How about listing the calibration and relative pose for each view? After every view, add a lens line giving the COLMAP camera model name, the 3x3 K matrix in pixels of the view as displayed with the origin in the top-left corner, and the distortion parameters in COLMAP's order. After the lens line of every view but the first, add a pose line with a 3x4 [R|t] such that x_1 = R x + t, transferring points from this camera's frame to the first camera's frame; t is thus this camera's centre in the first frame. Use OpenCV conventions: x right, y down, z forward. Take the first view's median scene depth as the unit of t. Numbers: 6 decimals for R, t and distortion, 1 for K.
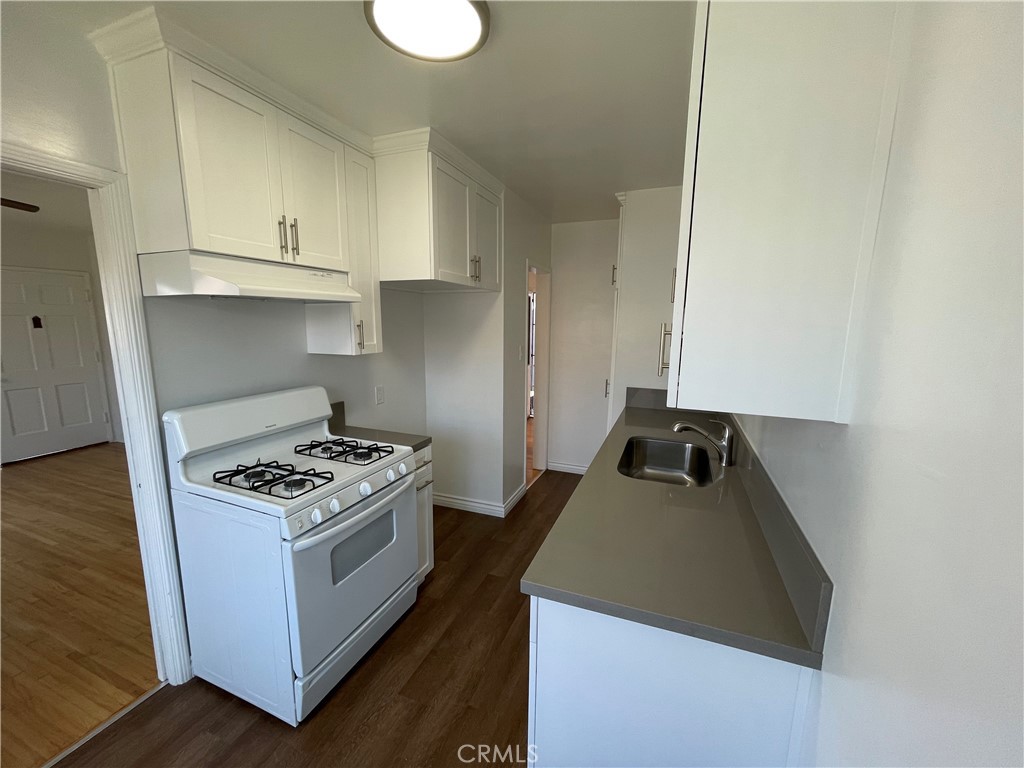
lens RADIAL K [[408.4, 0, 510.1], [0, 408.4, 386.2], [0, 0, 1]] dist [-0.004489, -0.000577]
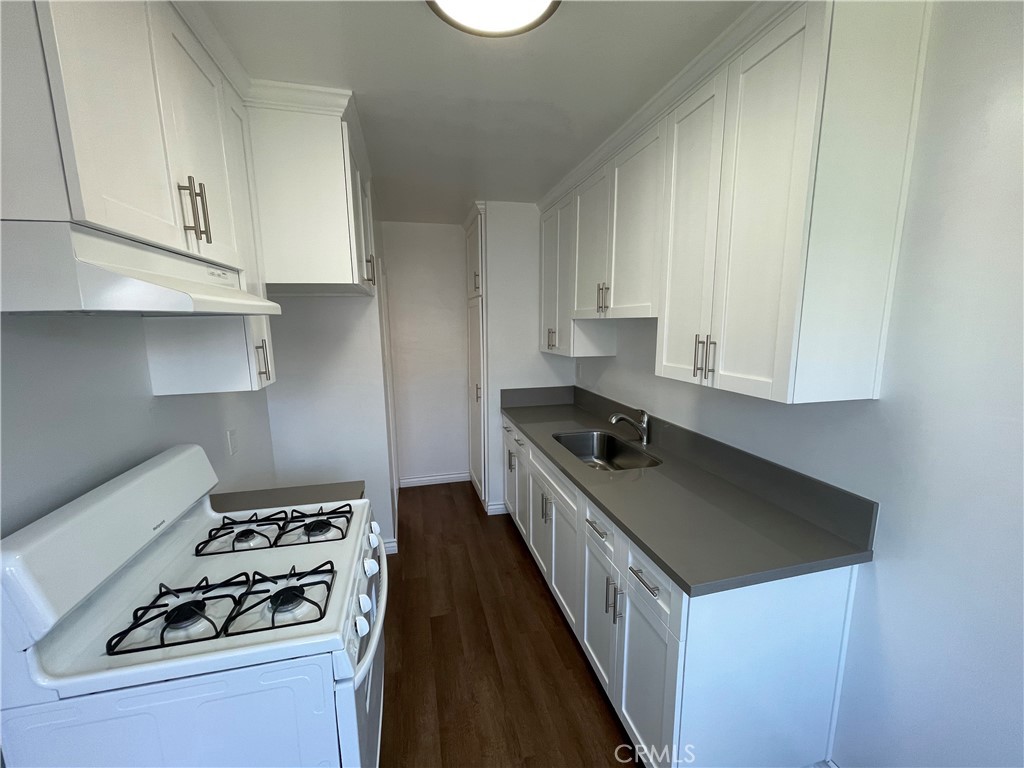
lens RADIAL K [[408.4, 0, 507.8], [0, 408.4, 386.6], [0, 0, 1]] dist [-0.004489, -0.000577]
pose [[0.815236, -0.112536, 0.568089, -0.450704], [0.111627, 0.993078, 0.036535, -0.063381], [-0.568269, 0.033629, 0.822156, 0.198831]]
